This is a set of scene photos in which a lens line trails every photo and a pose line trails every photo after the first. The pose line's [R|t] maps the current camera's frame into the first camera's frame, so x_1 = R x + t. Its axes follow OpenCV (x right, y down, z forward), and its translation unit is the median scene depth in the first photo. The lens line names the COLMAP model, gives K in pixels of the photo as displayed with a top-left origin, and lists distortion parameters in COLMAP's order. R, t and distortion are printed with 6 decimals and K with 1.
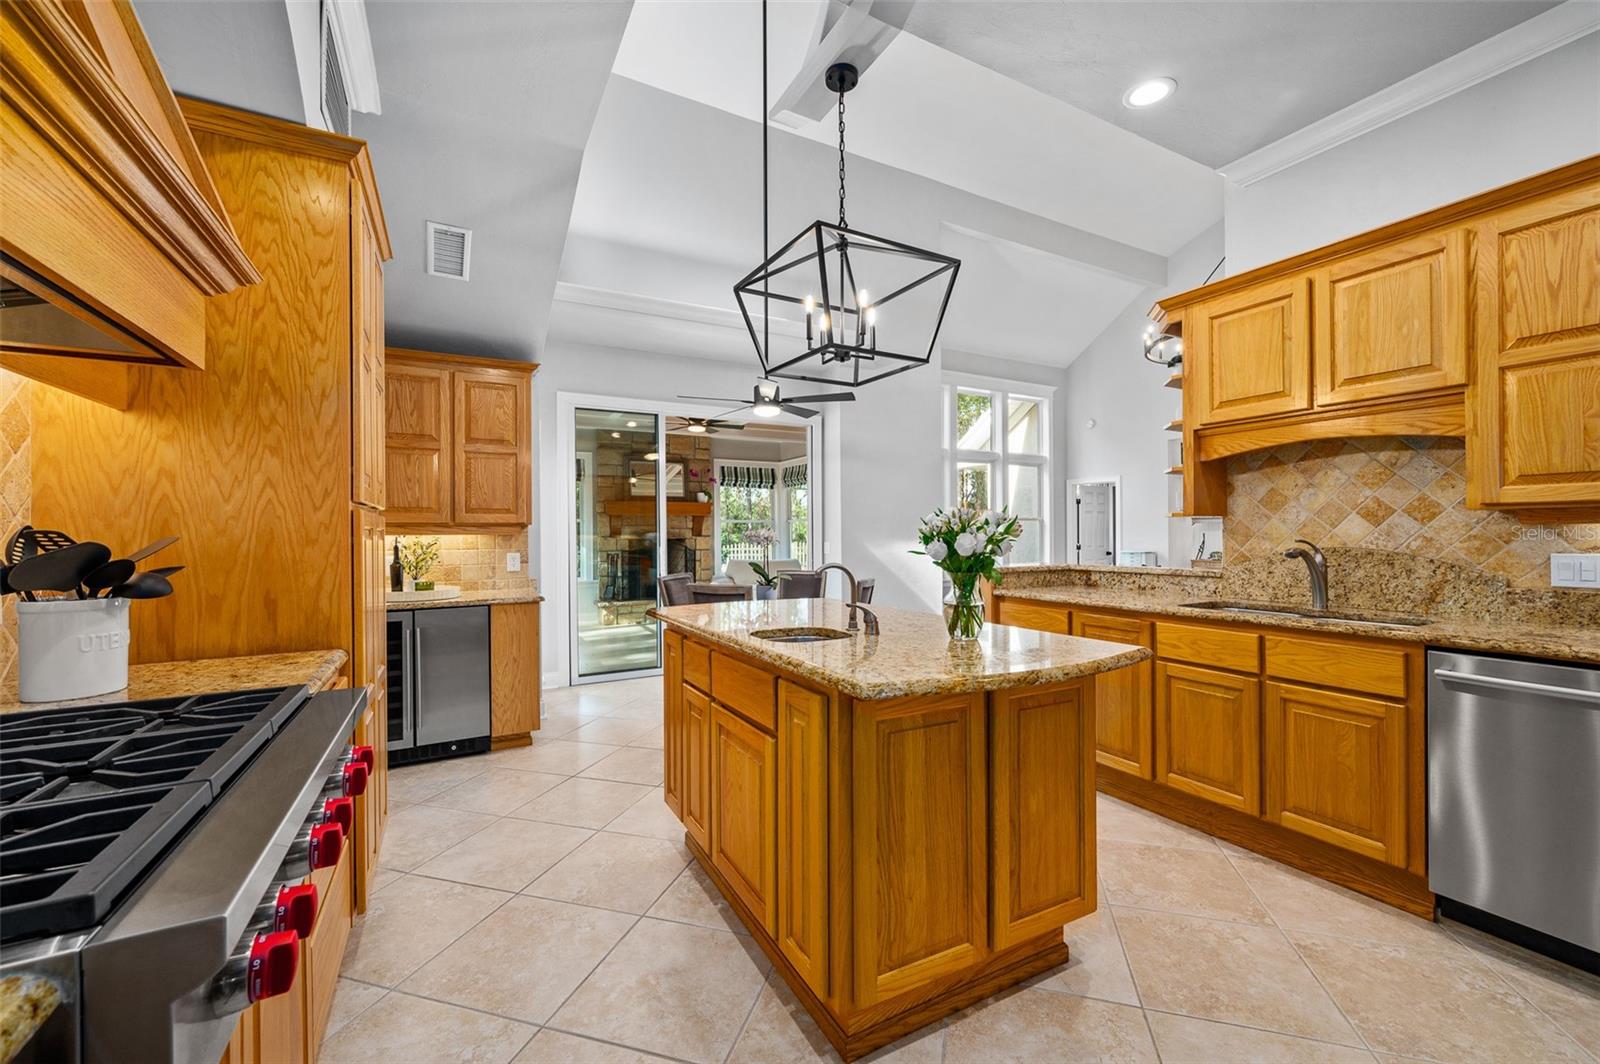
lens RADIAL K [[653.7, 0, 800.0], [0, 653.7, 532.0], [0, 0, 1]] dist [0.001108, -0.000179]
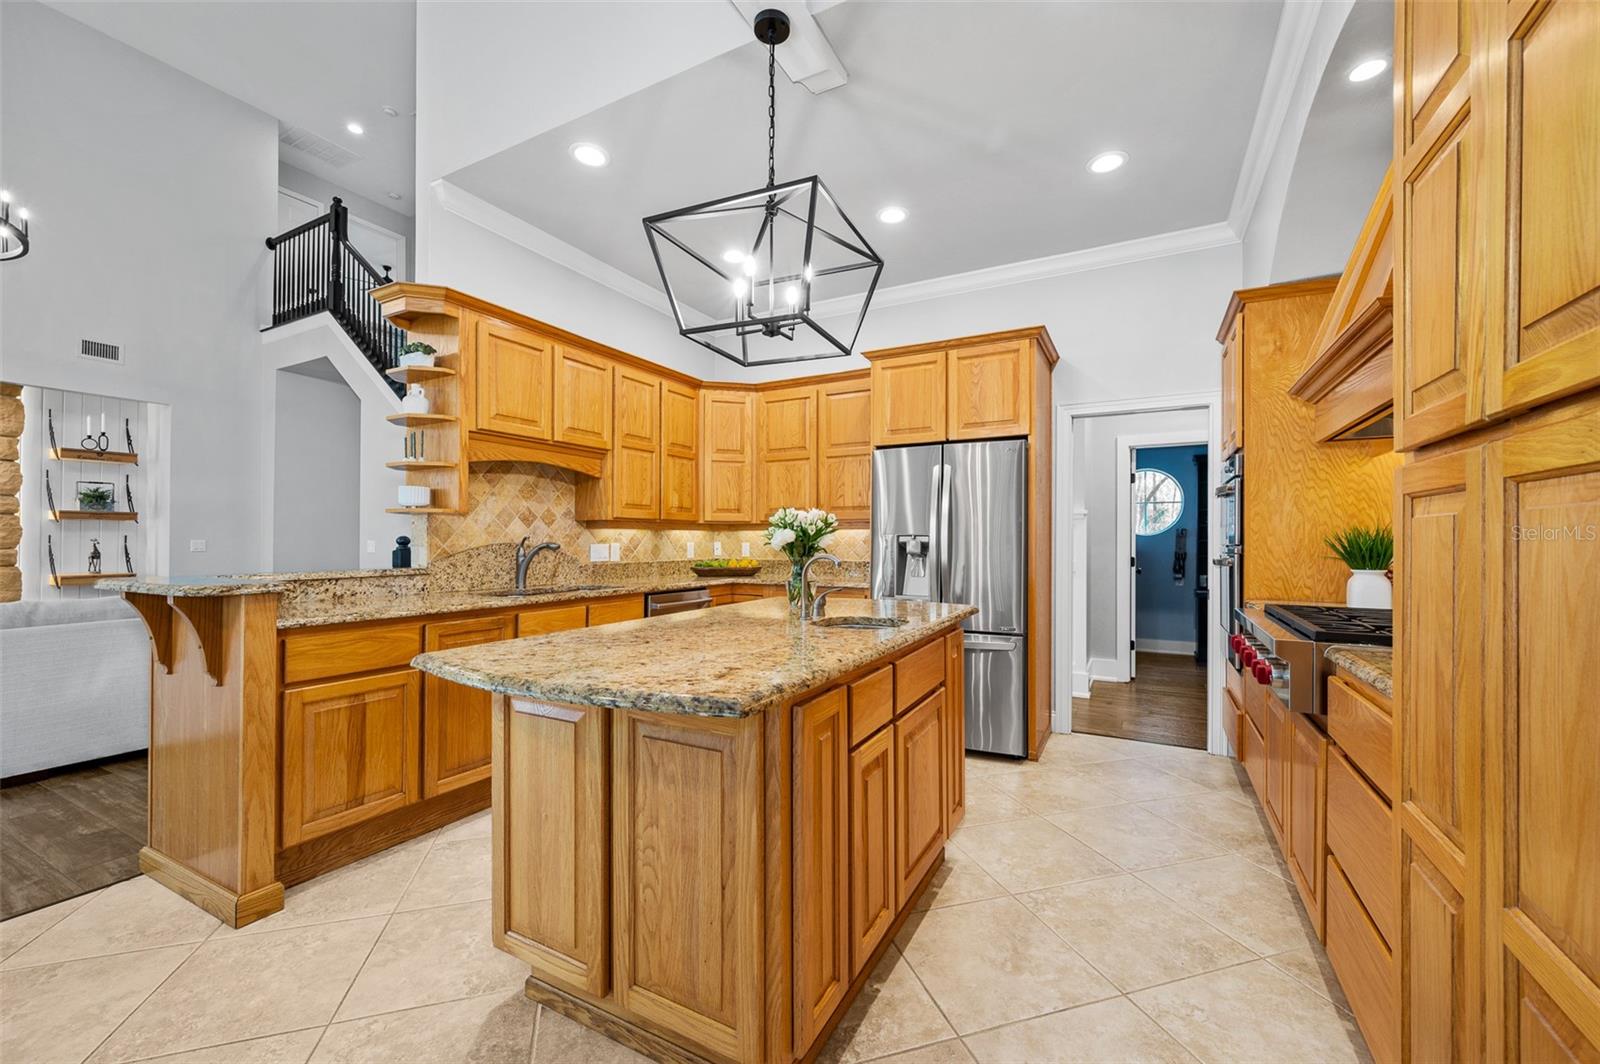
lens RADIAL K [[639.7, 0, 806.6], [0, 639.7, 536.7], [0, 0, 1]] dist [-0.001454, -0.000169]
pose [[-0.560430, 0.008307, 0.828160, -0.541218], [-0.002515, 0.999928, -0.011731, 0.022740], [-0.828198, -0.008657, -0.560368, 1.126362]]
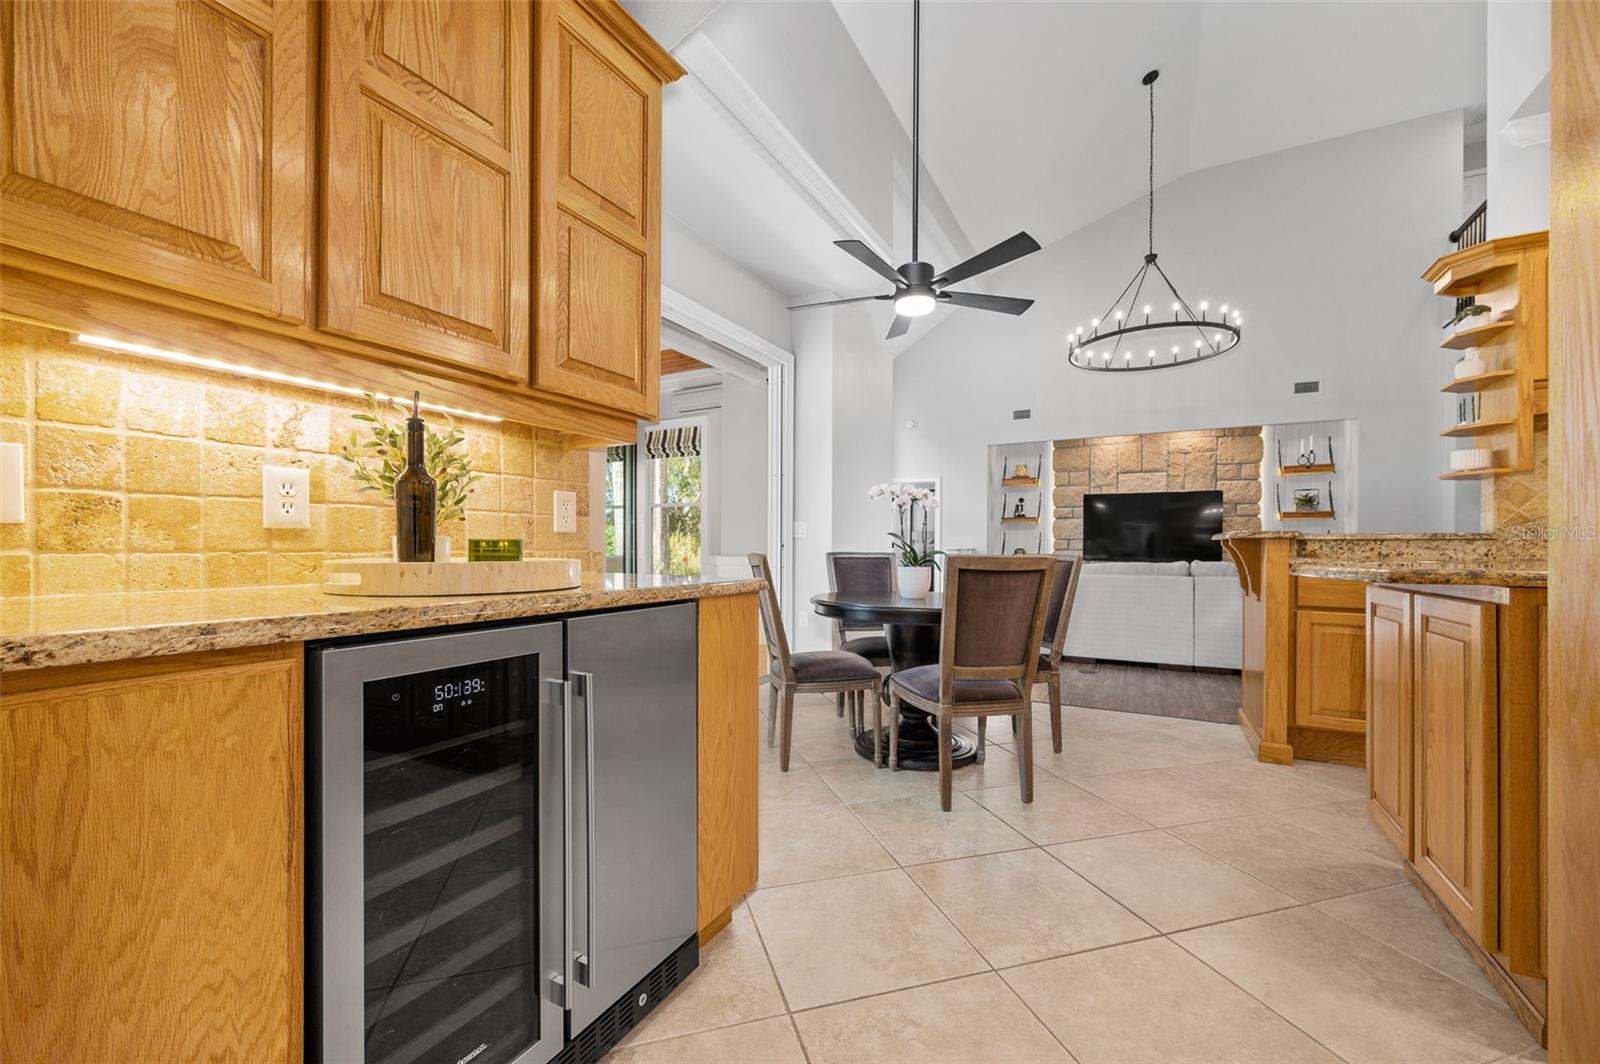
lens RADIAL K [[638.8, 0, 801.8], [0, 638.8, 551.7], [0, 0, 1]] dist [0.000491, -0.000783]
pose [[0.834252, 0.007833, 0.551328, -0.796335], [-0.012181, 0.999917, 0.004226, 0.101761], [-0.551249, -0.010241, 0.834278, 0.812382]]
